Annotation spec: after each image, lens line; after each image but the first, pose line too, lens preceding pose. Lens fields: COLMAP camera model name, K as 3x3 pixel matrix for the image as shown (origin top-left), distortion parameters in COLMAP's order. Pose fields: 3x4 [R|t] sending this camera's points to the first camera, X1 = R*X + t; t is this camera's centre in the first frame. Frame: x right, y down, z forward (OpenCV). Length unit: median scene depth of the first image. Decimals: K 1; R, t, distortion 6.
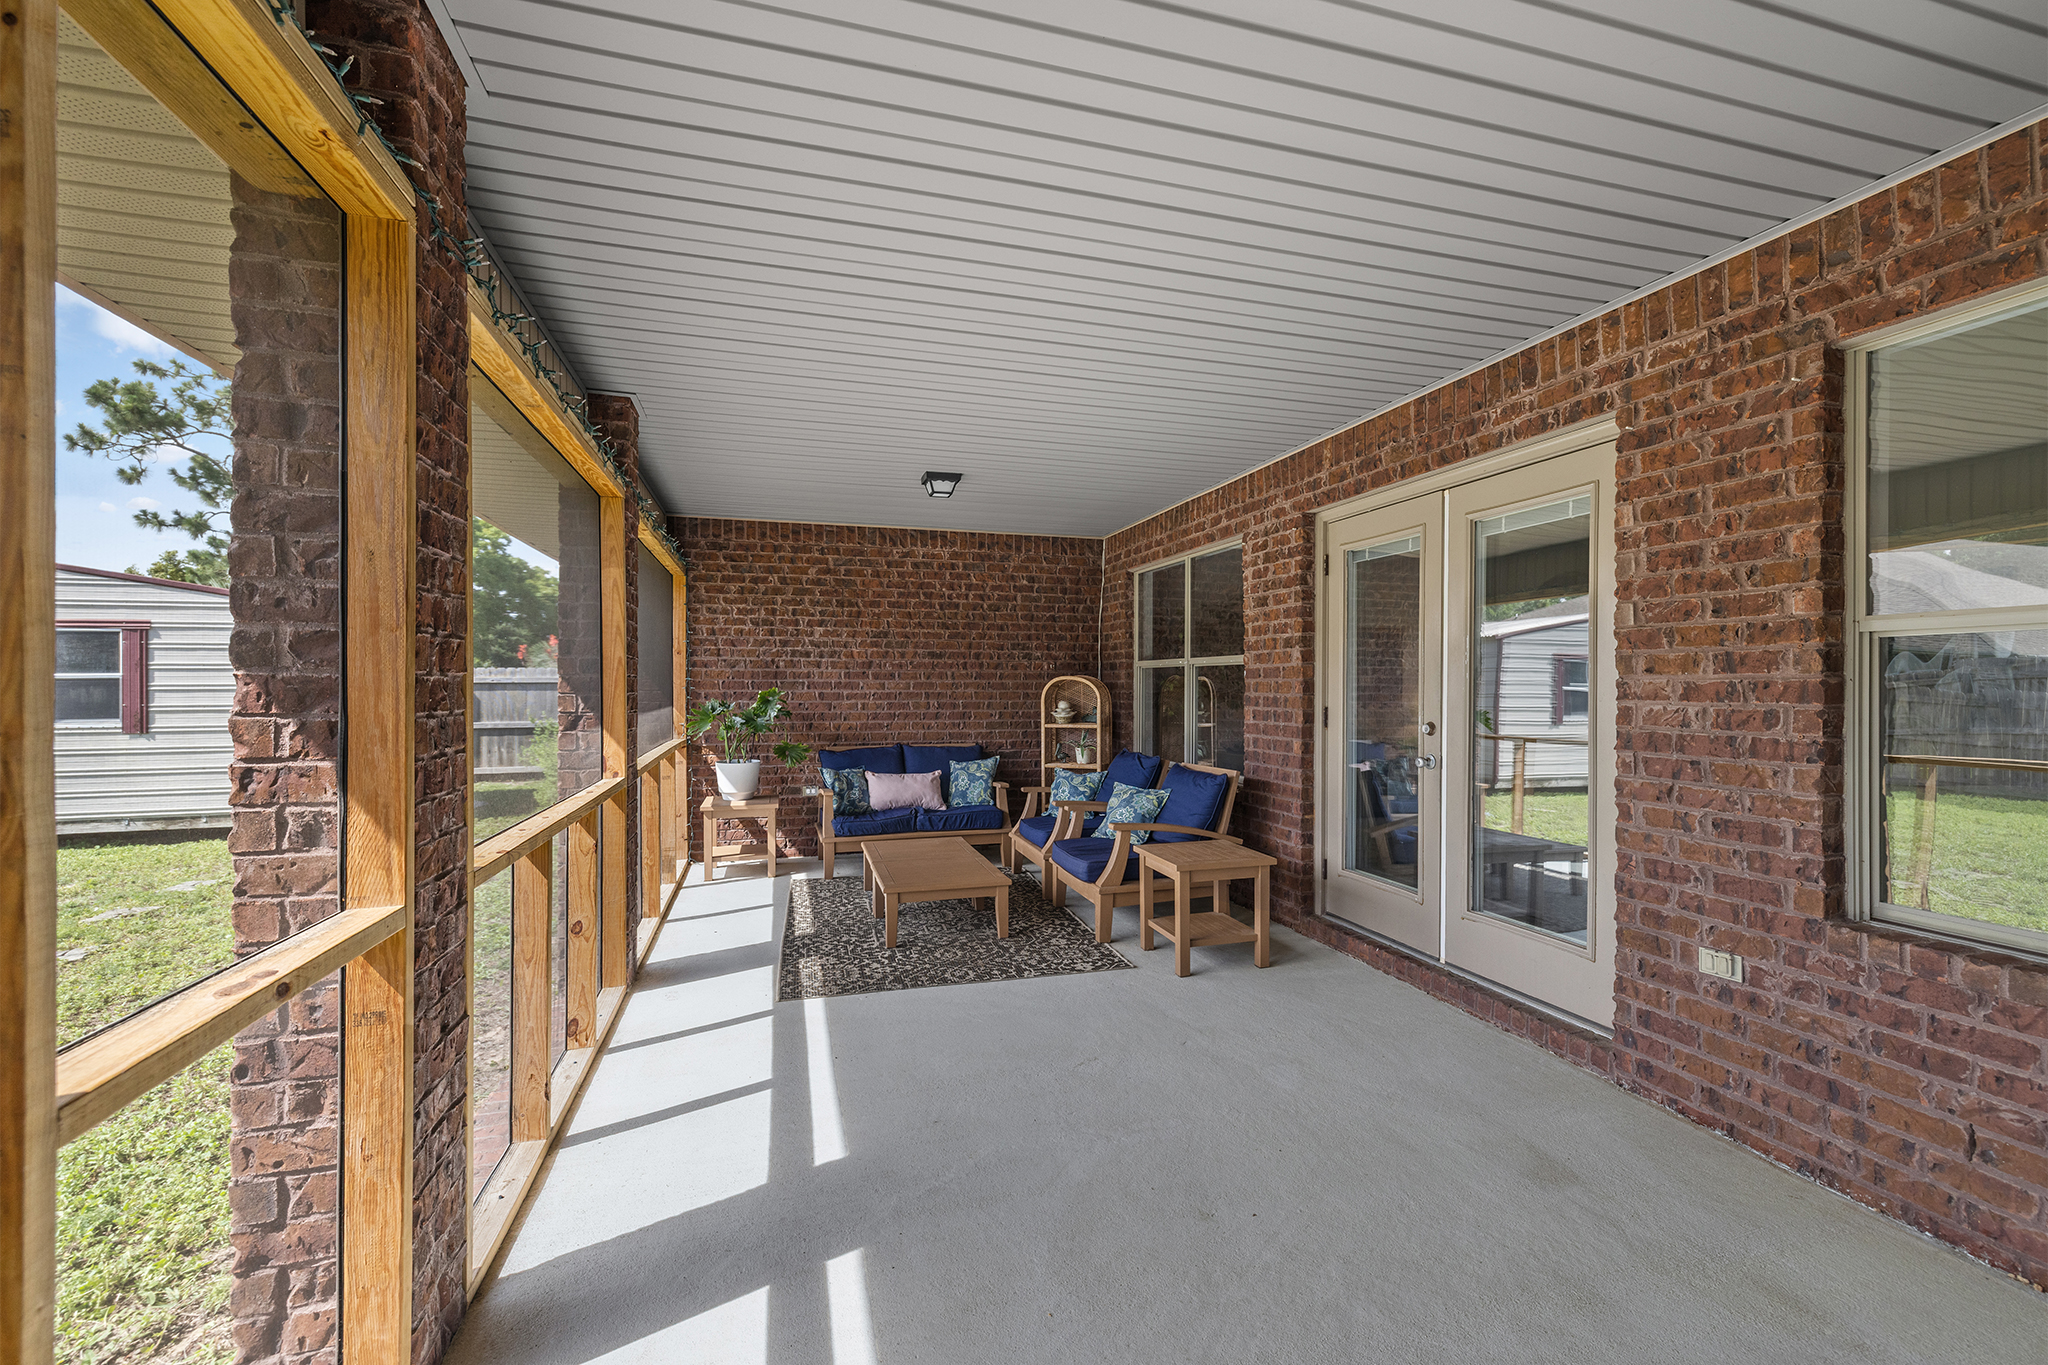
lens RADIAL K [[852.0, 0, 1018.2], [0, 852.0, 686.5], [0, 0, 1]] dist [0.004239, 0.000323]
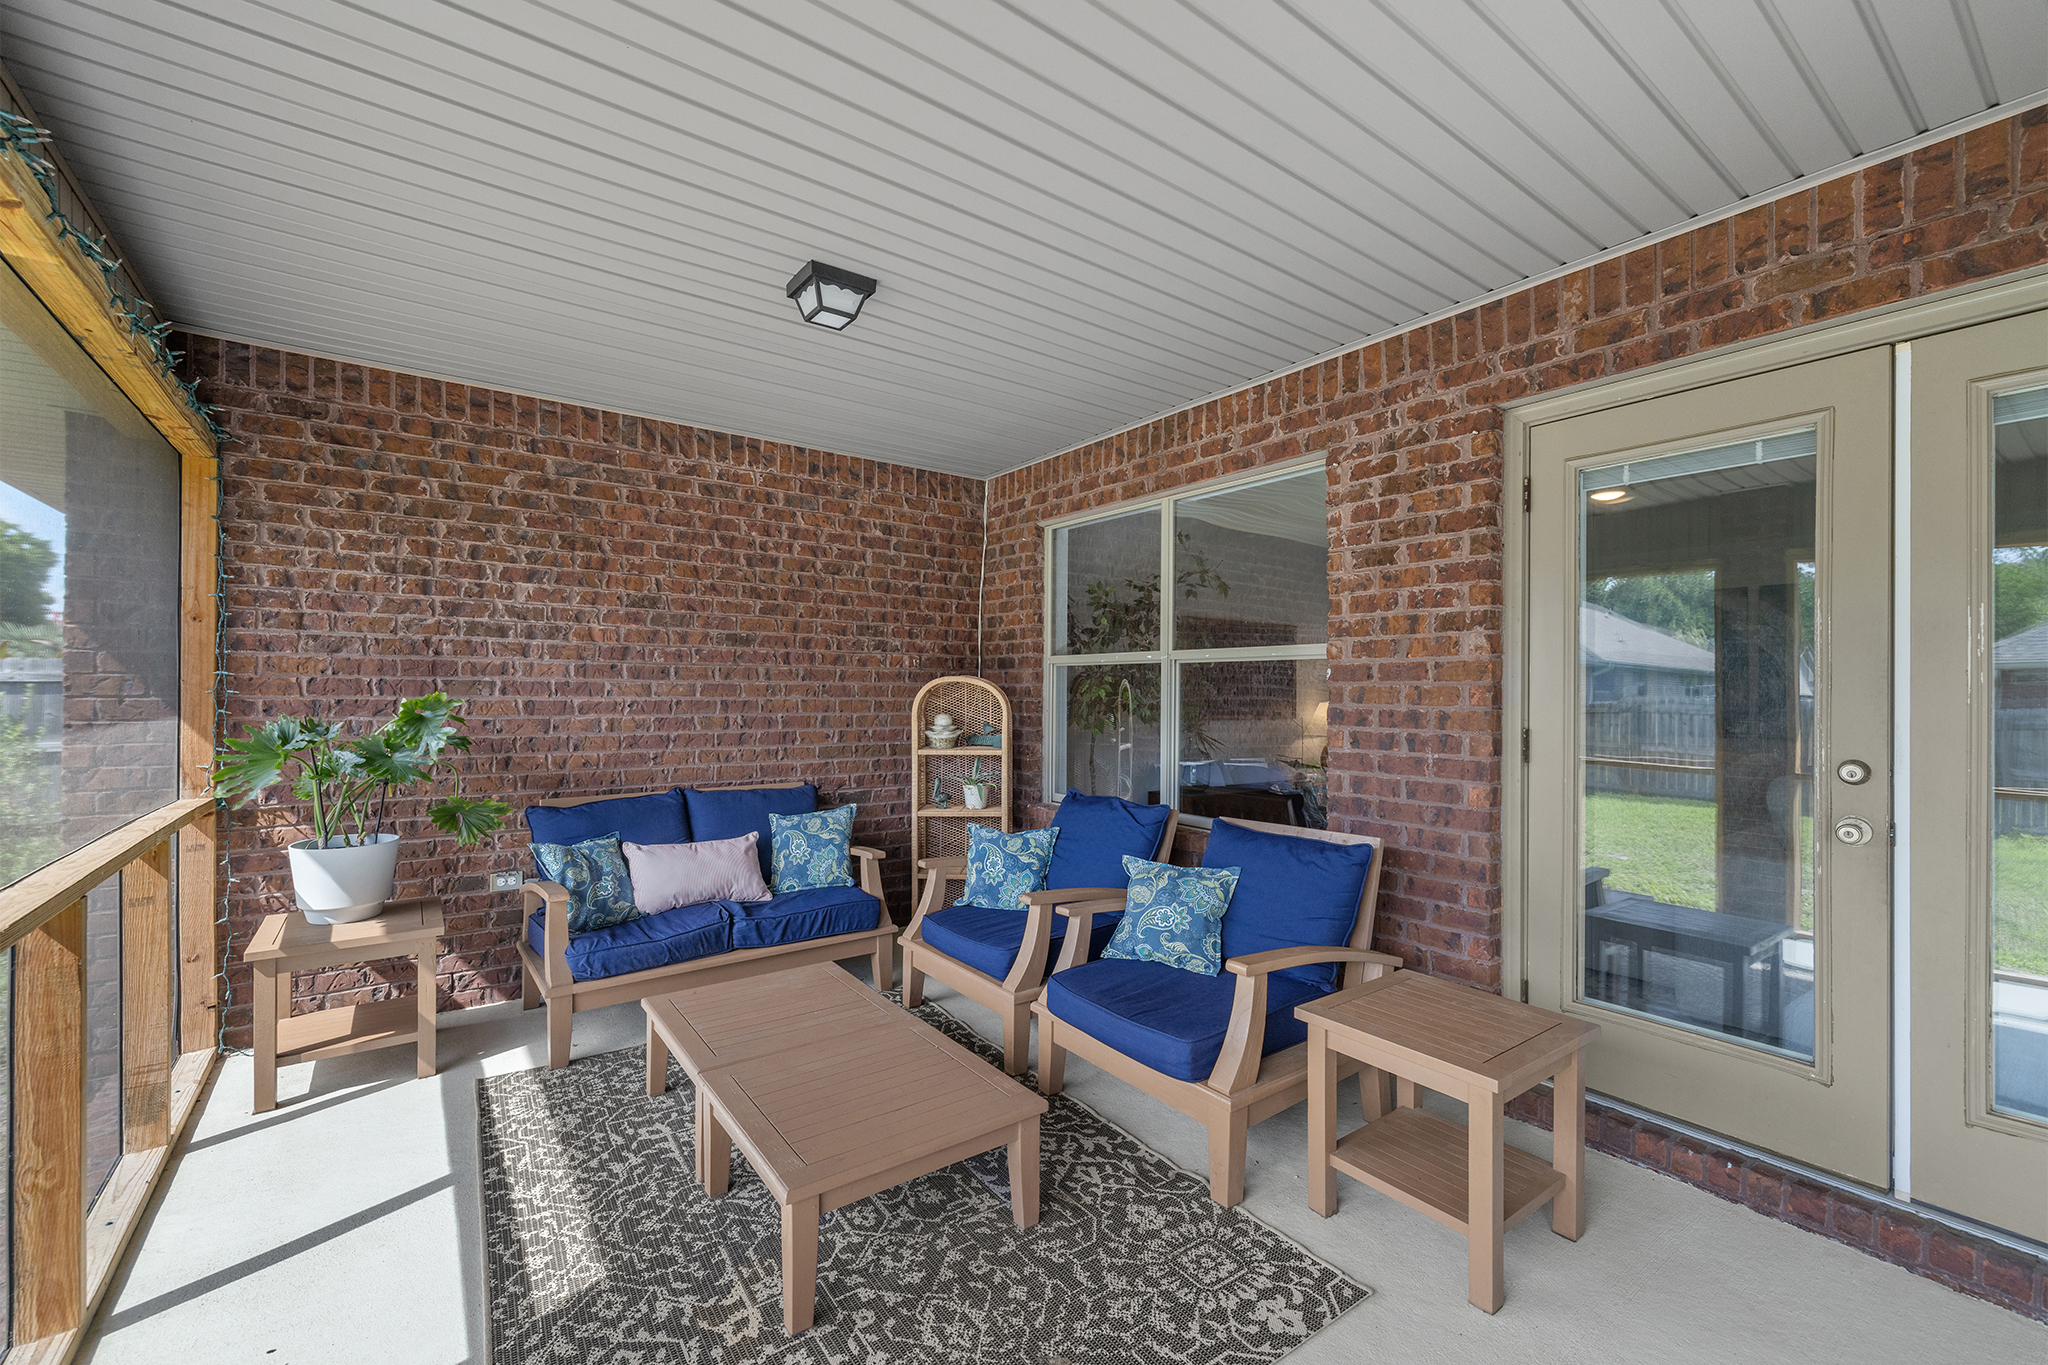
lens RADIAL K [[852.0, 0, 1018.2], [0, 852.0, 686.5], [0, 0, 1]] dist [0.004239, 0.000323]
pose [[0.937952, 0.006877, 0.346697, -0.168551], [-0.004676, 0.999963, -0.007184, 0.000118], [-0.346734, 0.005117, 0.937950, 0.498432]]
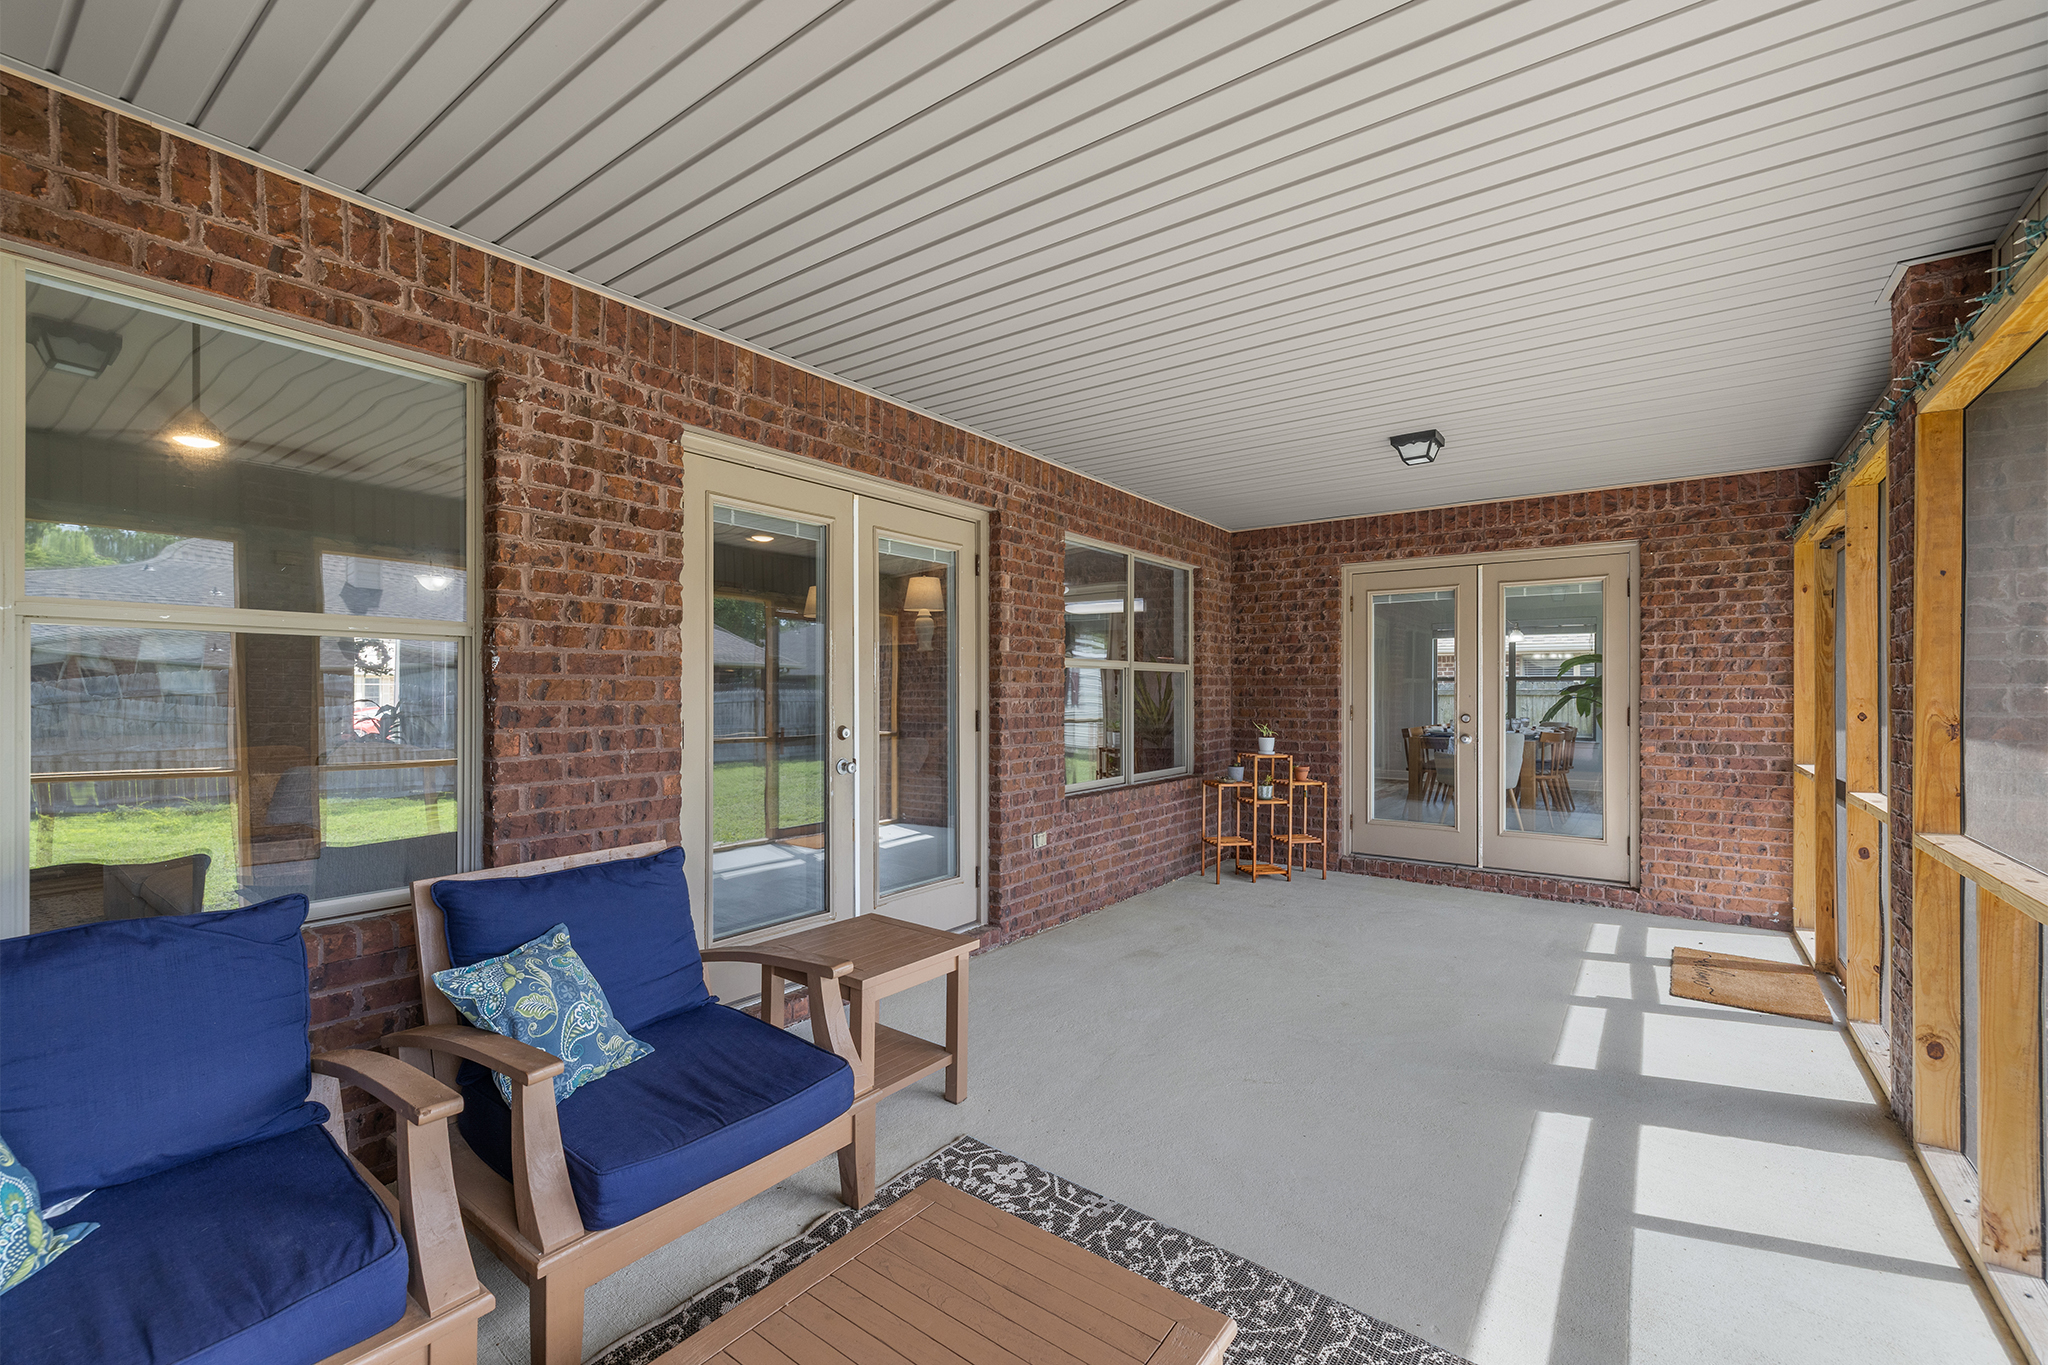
lens RADIAL K [[859.5, 0, 1025.3], [0, 859.5, 689.4], [0, 0, 1]] dist [0.001774, 0.000409]
pose [[-0.612589, -0.001269, 0.790401, -0.312607], [-0.001495, 0.999999, 0.000447, -0.000354], [-0.790400, -0.000908, -0.612590, 1.078324]]
